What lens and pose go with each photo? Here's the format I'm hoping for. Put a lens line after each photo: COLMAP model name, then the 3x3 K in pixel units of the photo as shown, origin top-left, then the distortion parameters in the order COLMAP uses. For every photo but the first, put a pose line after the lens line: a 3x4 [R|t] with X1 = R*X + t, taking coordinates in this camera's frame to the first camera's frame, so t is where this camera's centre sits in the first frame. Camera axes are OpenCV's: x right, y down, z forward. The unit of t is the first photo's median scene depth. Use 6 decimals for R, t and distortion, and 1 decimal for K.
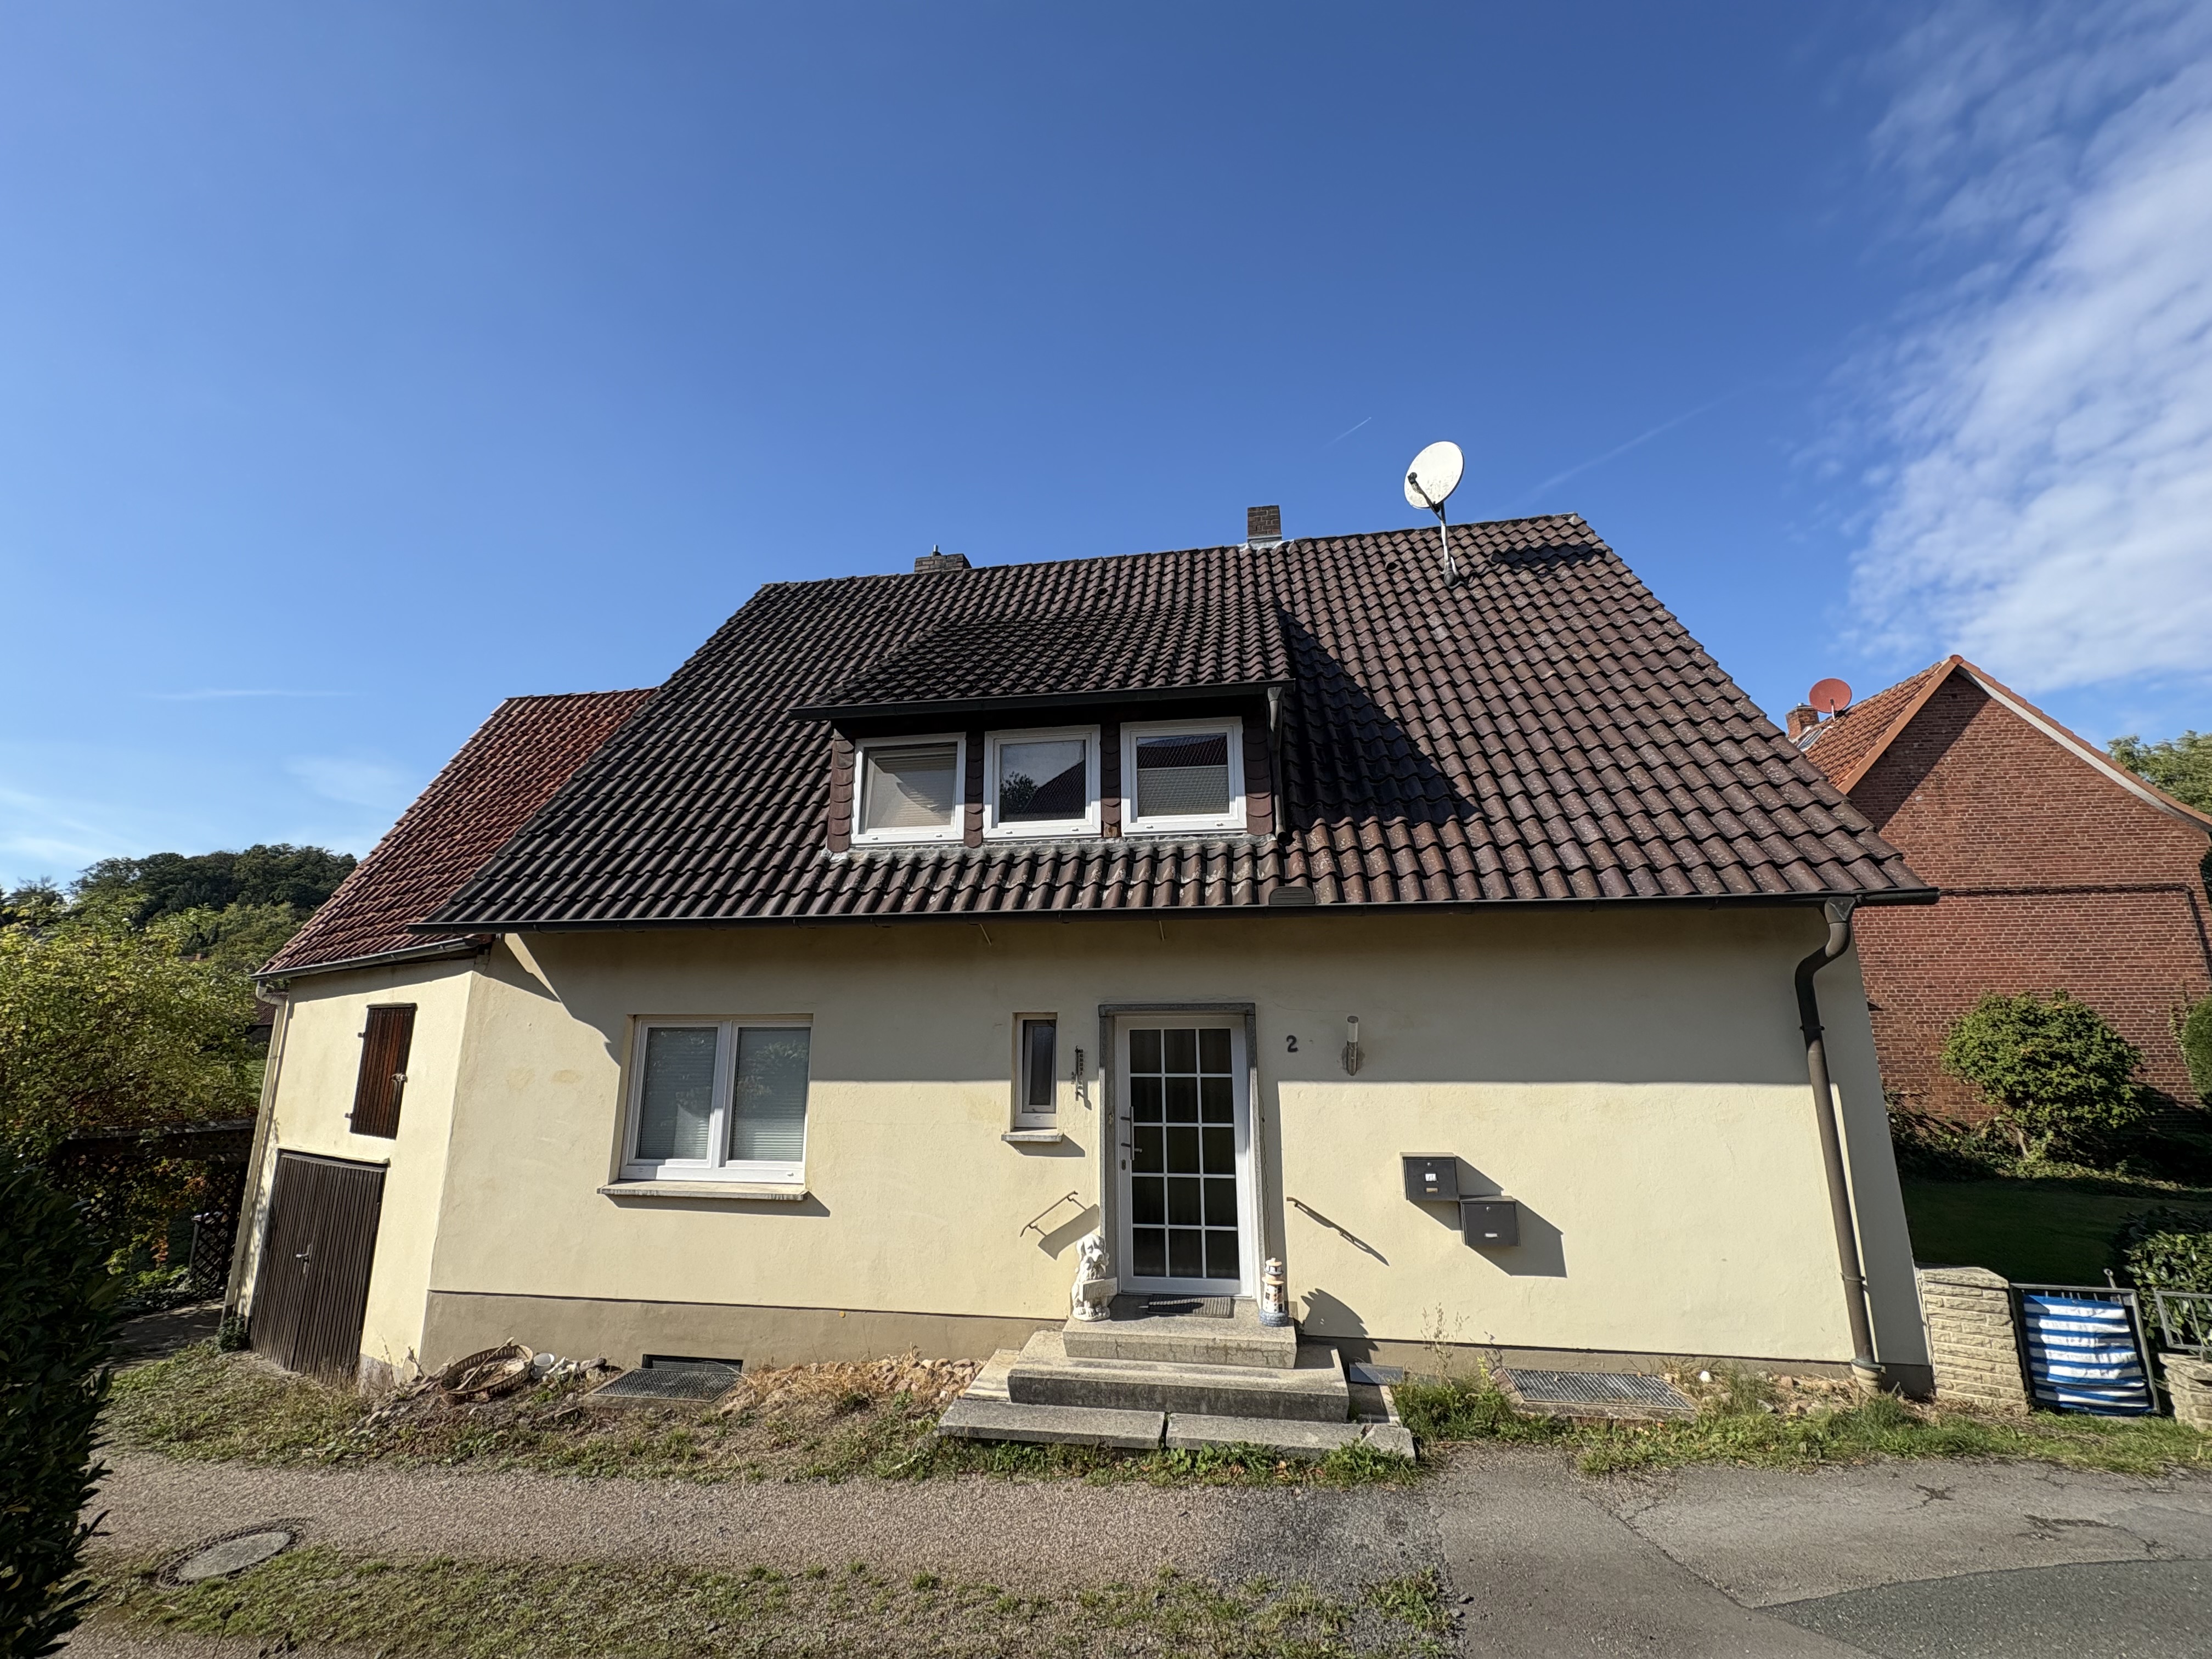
lens RADIAL K [[871.2, 0, 1108.8], [0, 871.2, 829.3], [0, 0, 1]] dist [0.000858, -0.000682]
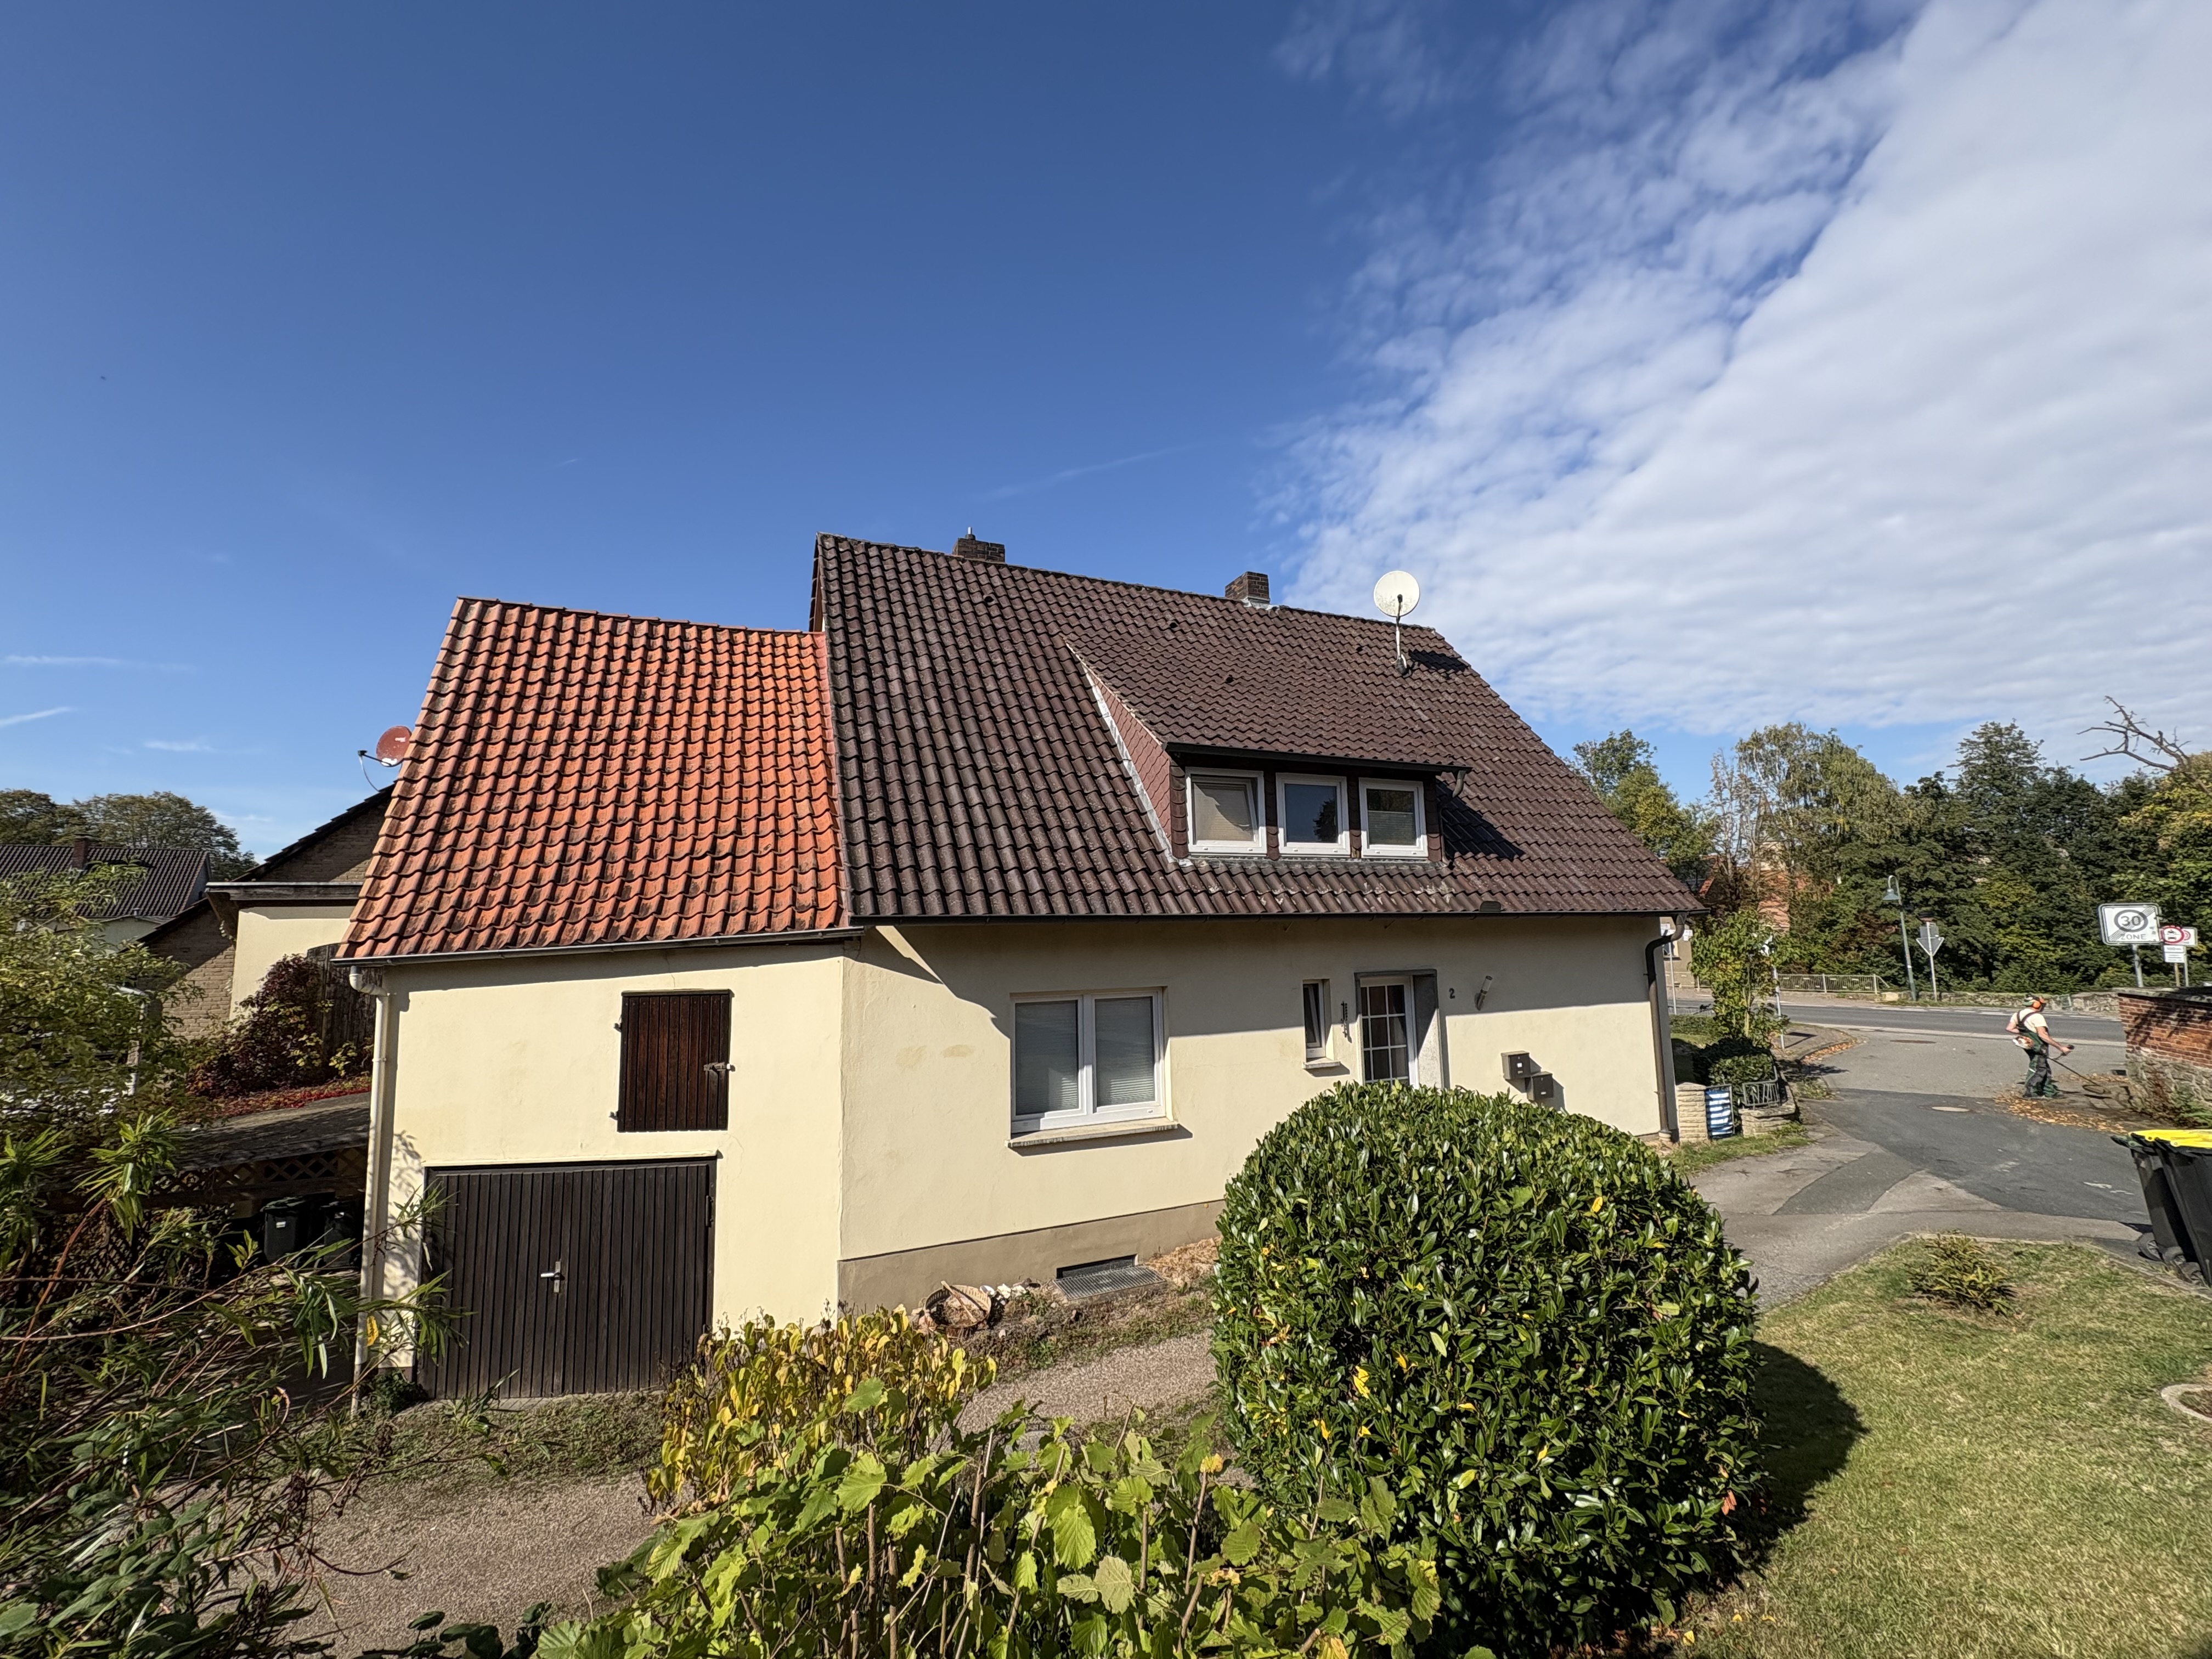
lens RADIAL K [[871.2, 0, 1106.0], [0, 871.2, 829.1], [0, 0, 1]] dist [0.000858, -0.000682]
pose [[0.845923, 0.052642, 0.530701, -1.174449], [-0.097571, 0.993597, 0.056968, -0.084352], [-0.524304, -0.099972, 0.845642, -0.002656]]
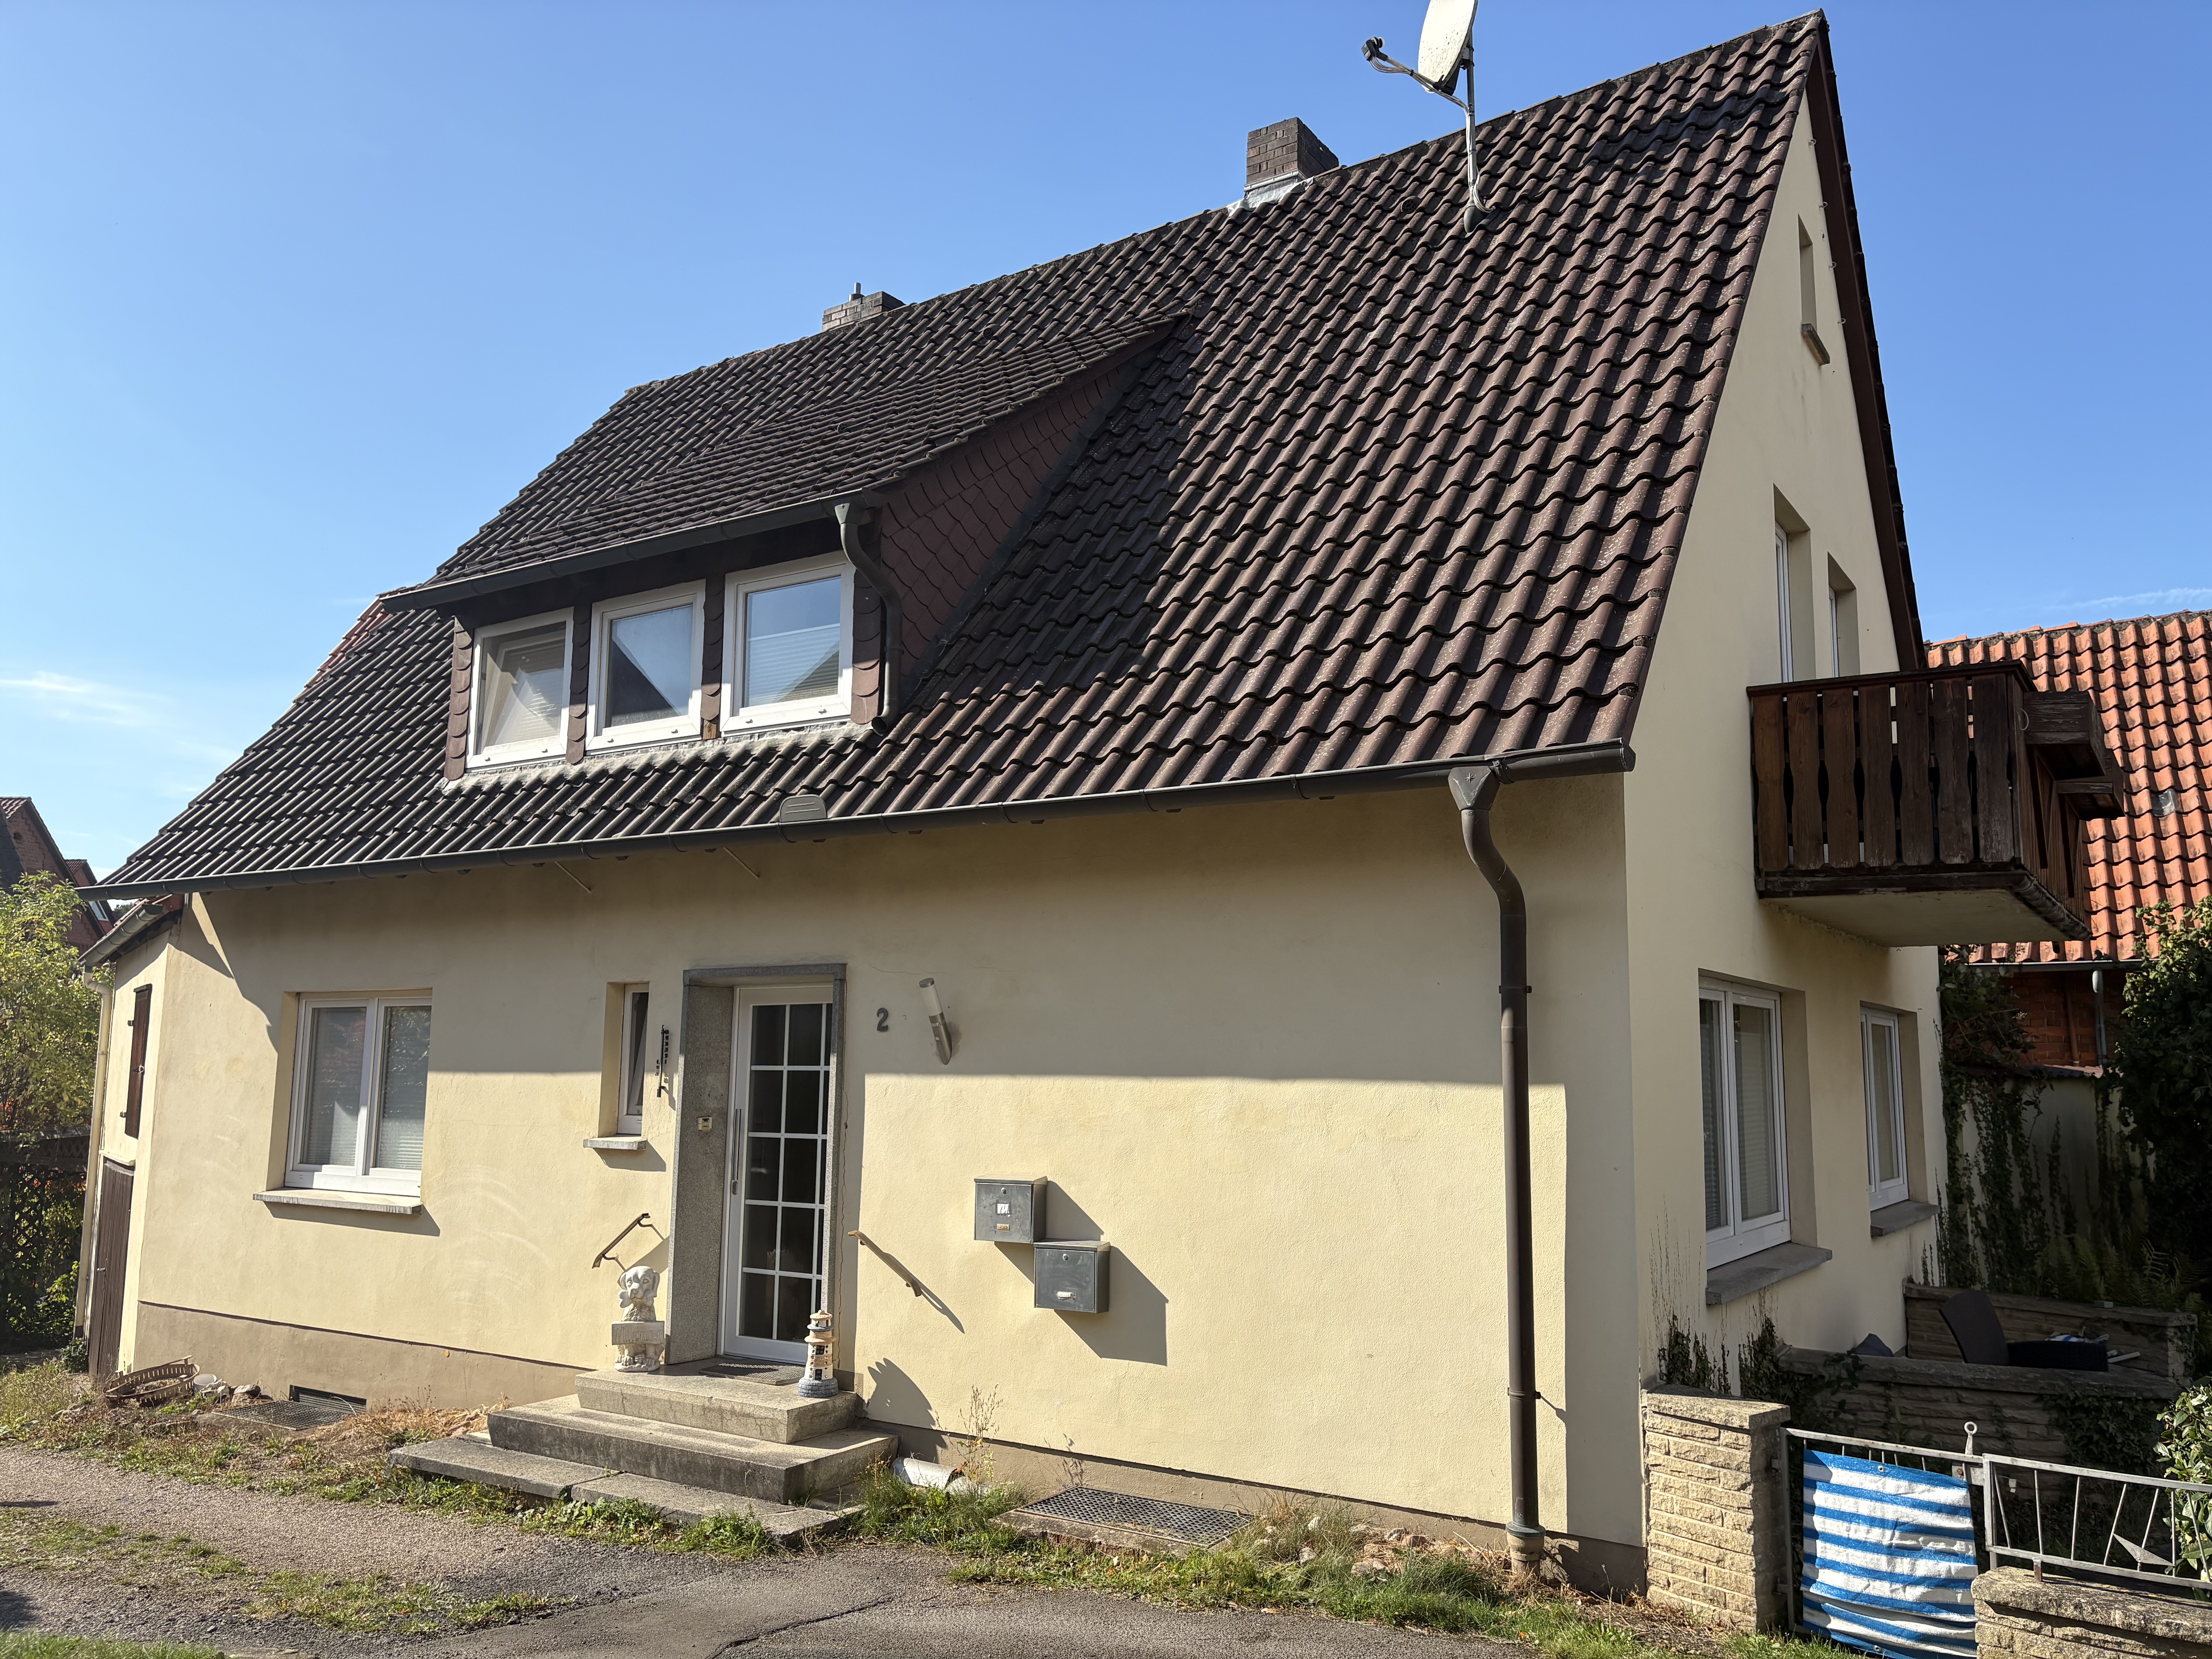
lens RADIAL K [[1672.6, 0, 1118.5], [0, 1672.6, 839.1], [0, 0, 1]] dist [0.027883, 0.003683]
pose [[0.910911, -0.039405, -0.410716, 0.908519], [0.069732, 0.995813, 0.059116, 0.034289], [0.406667, -0.082490, 0.909845, -0.123470]]
